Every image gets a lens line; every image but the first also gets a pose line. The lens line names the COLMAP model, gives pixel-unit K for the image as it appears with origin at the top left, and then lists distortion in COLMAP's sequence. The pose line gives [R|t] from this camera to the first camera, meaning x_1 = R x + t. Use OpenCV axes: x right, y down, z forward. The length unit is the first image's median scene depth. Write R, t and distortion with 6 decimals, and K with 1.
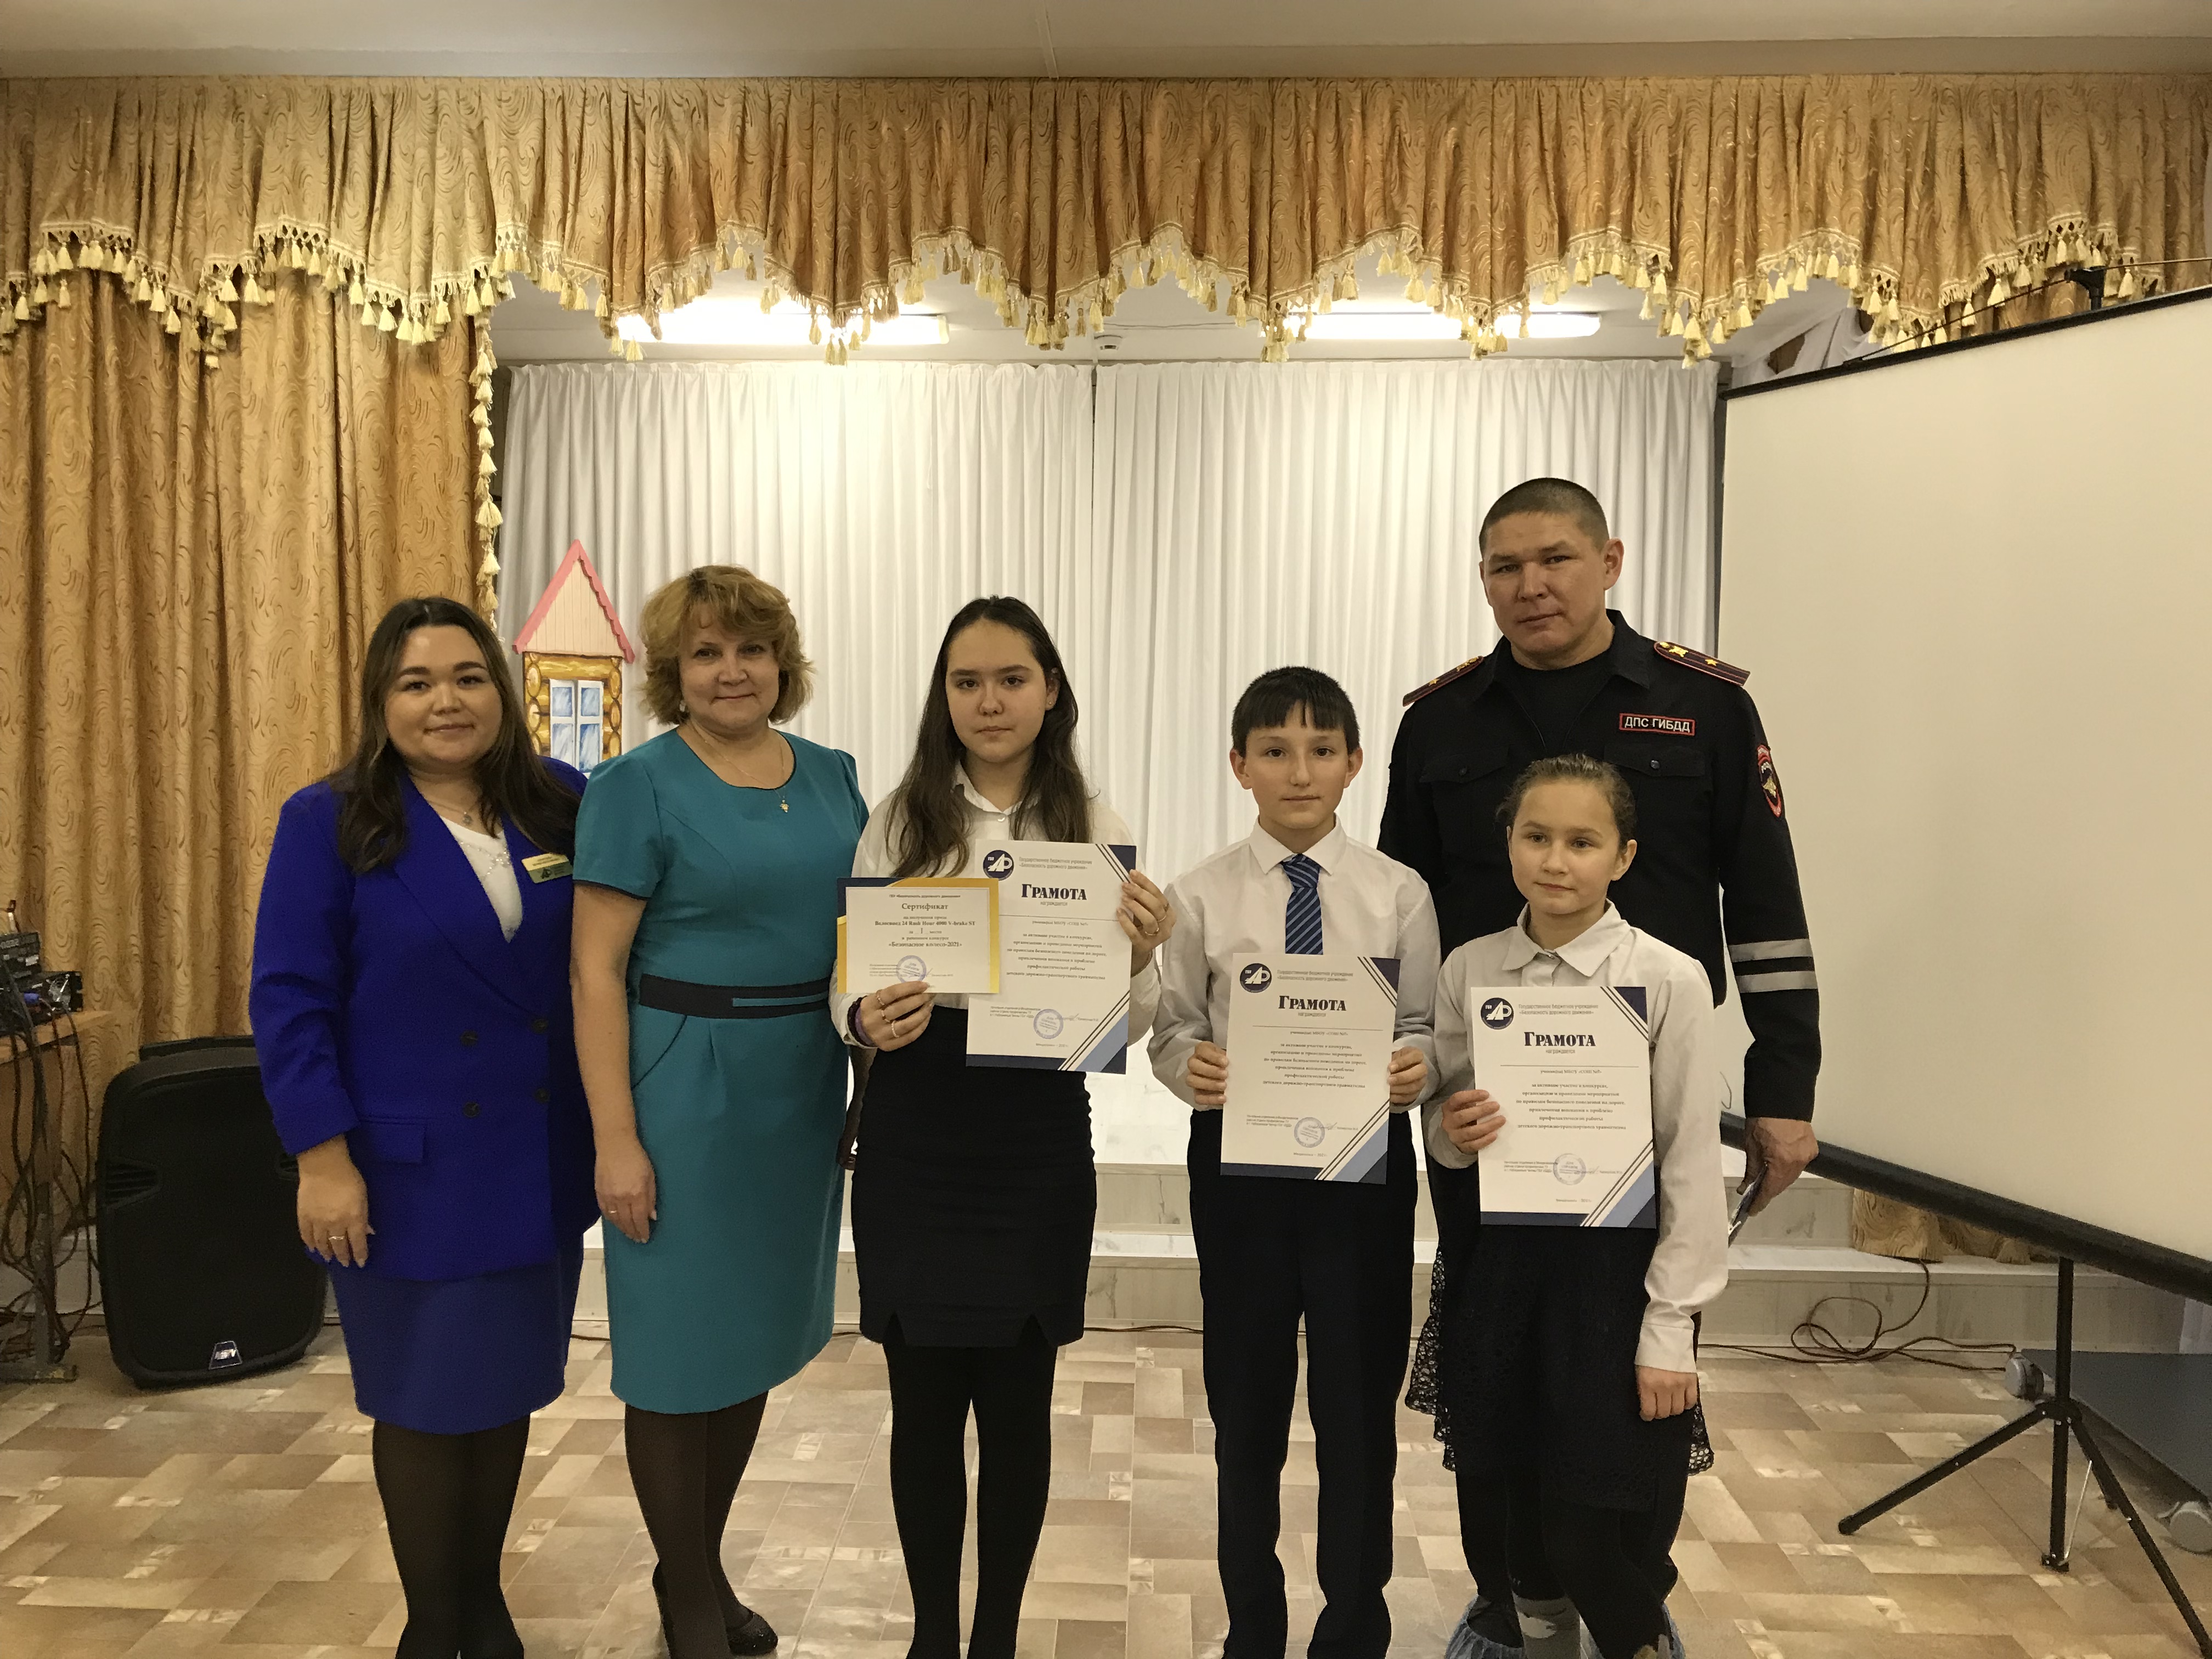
lens RADIAL K [[1847.8, 0, 1105.6], [0, 1847.8, 716.9], [0, 0, 1]] dist [0.029105, -0.004976]
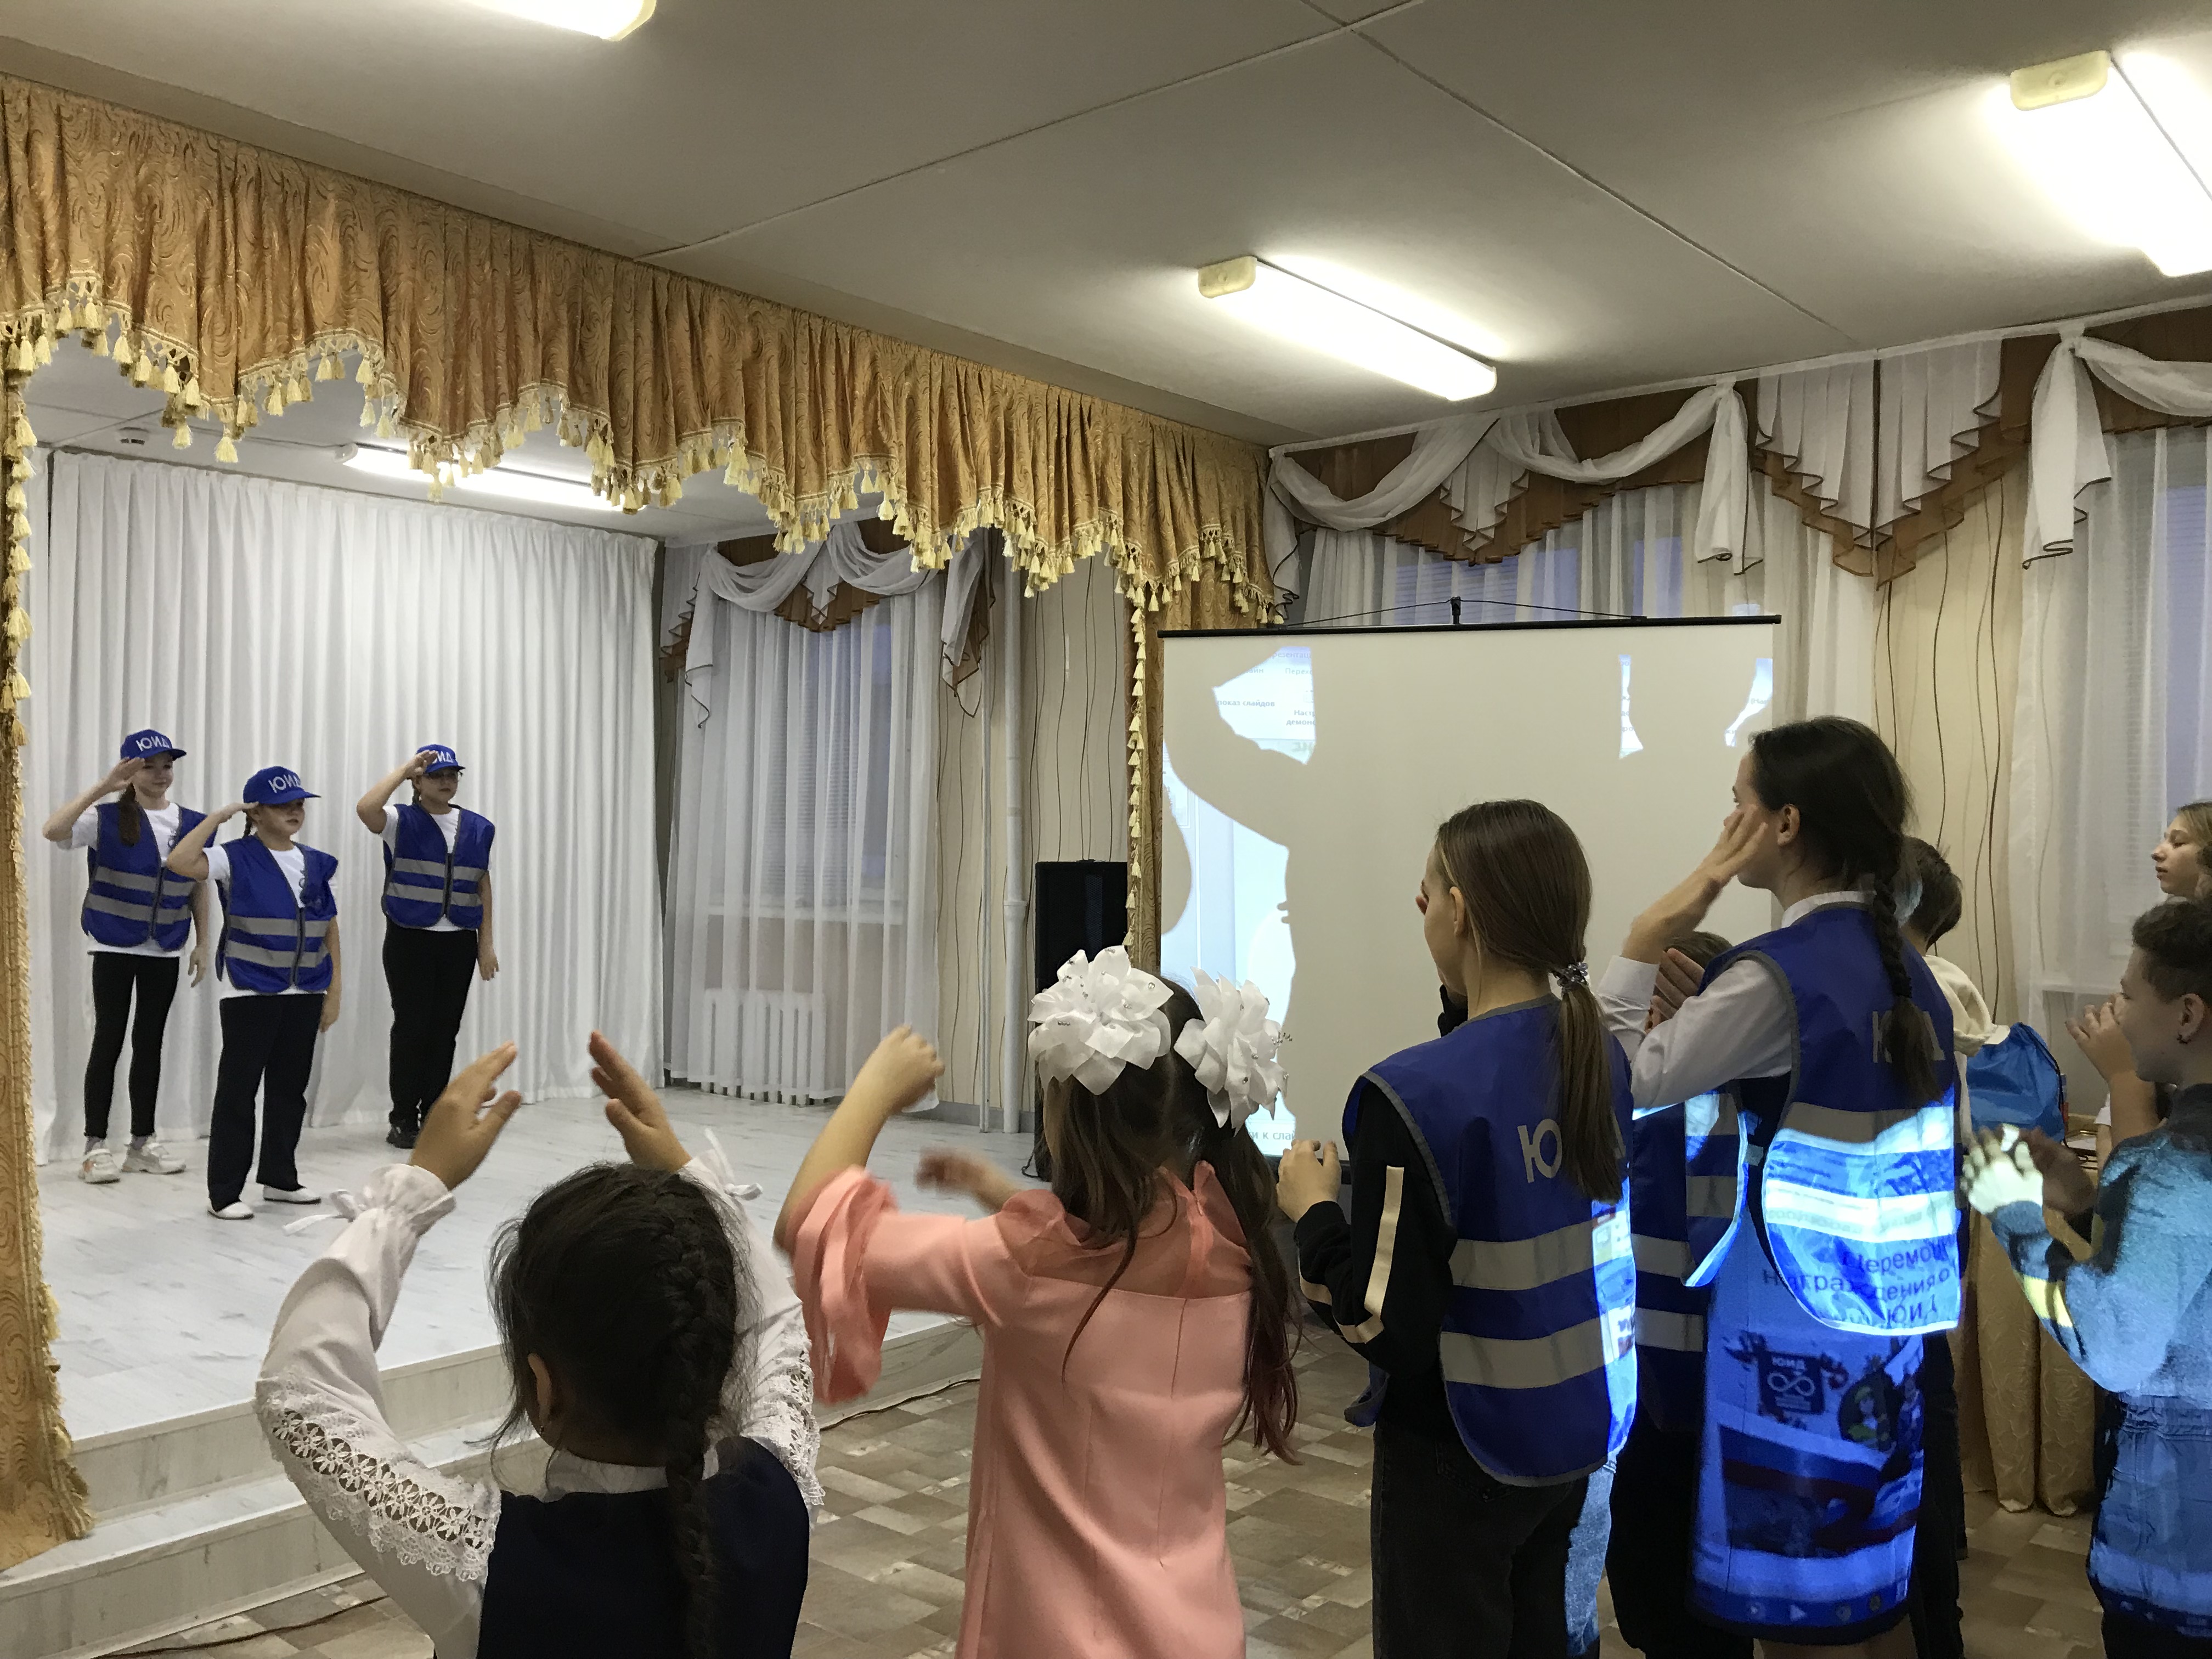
lens RADIAL K [[1794.3, 0, 1106.0], [0, 1794.3, 829.5], [0, 0, 1]] dist [-0.004004, -0.002358]
pose [[0.620997, 0.000611, 0.783813, -0.663410], [-0.000511, 1.000000, -0.000375, -0.019860], [-0.783813, -0.000167, 0.620997, 0.155371]]
